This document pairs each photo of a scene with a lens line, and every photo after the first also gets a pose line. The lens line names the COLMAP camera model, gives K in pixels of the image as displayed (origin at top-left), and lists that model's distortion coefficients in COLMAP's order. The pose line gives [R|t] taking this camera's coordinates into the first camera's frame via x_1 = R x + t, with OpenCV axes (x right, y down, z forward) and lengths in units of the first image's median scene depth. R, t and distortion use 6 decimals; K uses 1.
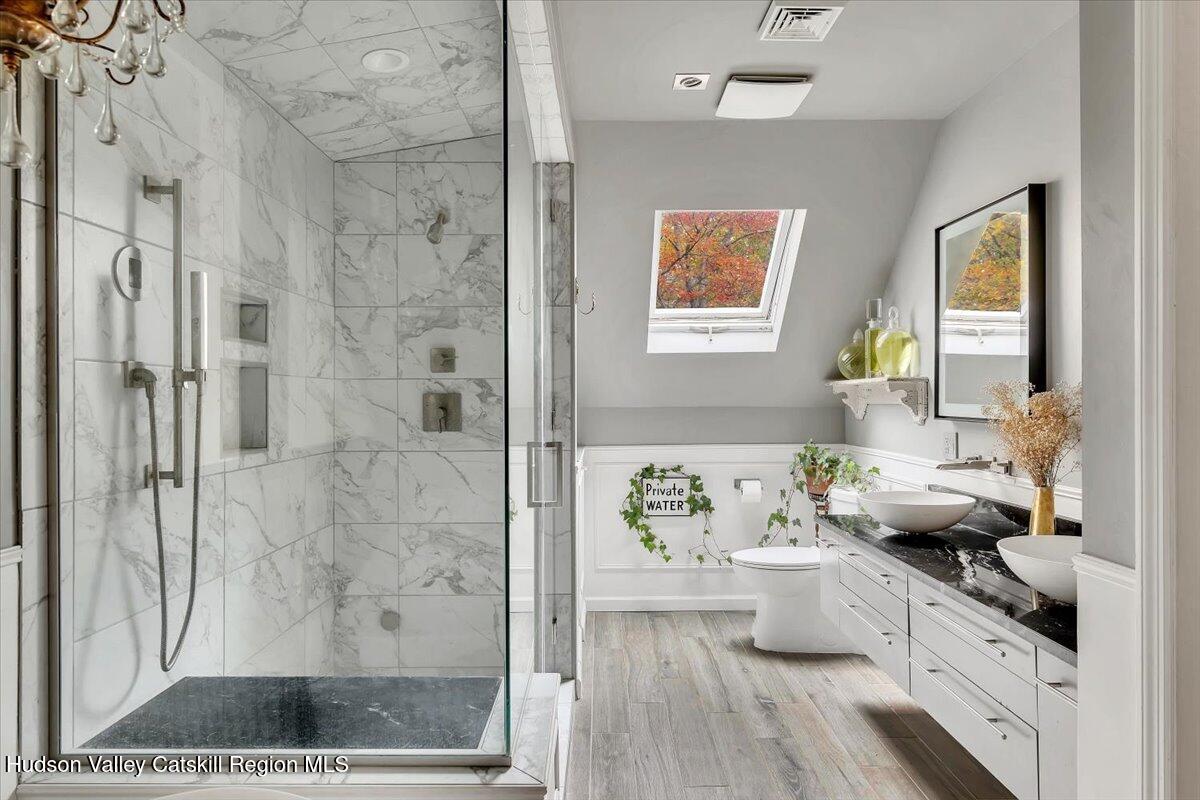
lens RADIAL K [[623.7, 0, 601.6], [0, 623.7, 397.5], [0, 0, 1]] dist [0.000663, 0.001063]
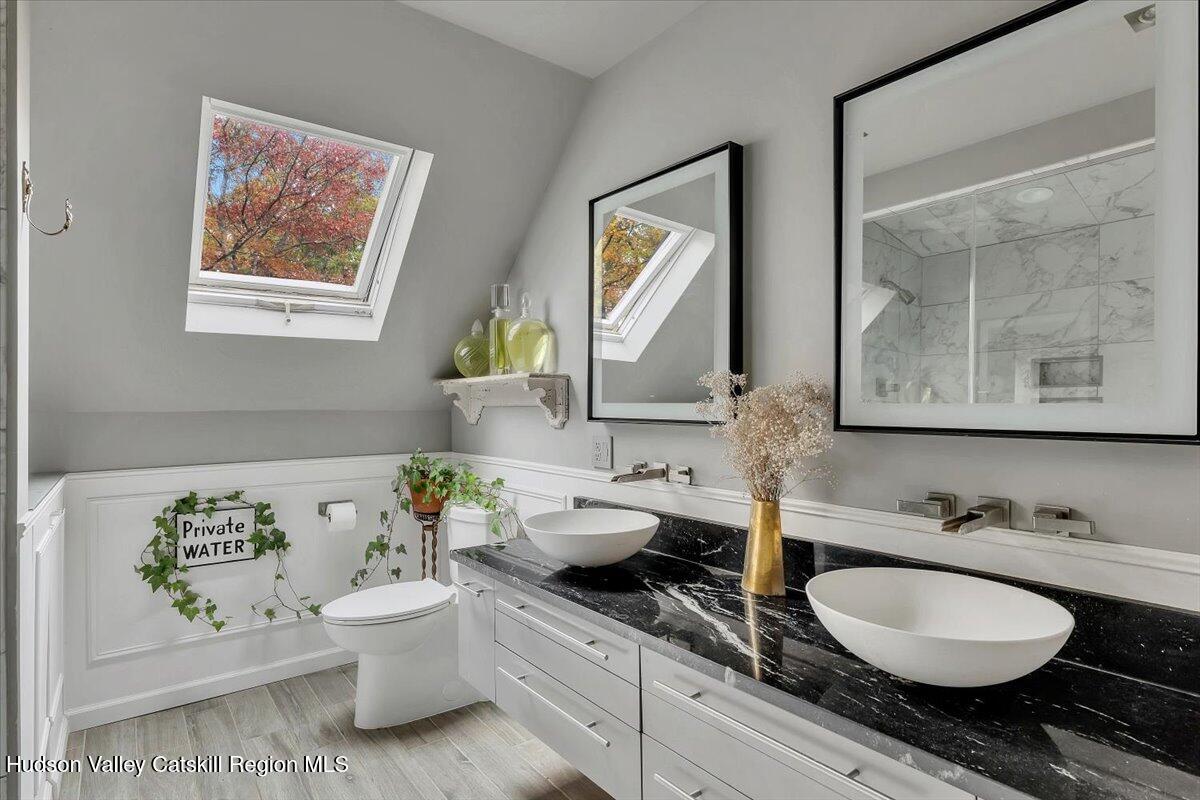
lens RADIAL K [[623.7, 0, 600.7], [0, 623.7, 403.1], [0, 0, 1]] dist [0.000663, 0.001063]
pose [[0.788371, 0.002930, 0.615194, 0.011523], [-0.002908, 0.999995, -0.001036, 0.006119], [-0.615194, -0.000973, 0.788375, 0.187977]]
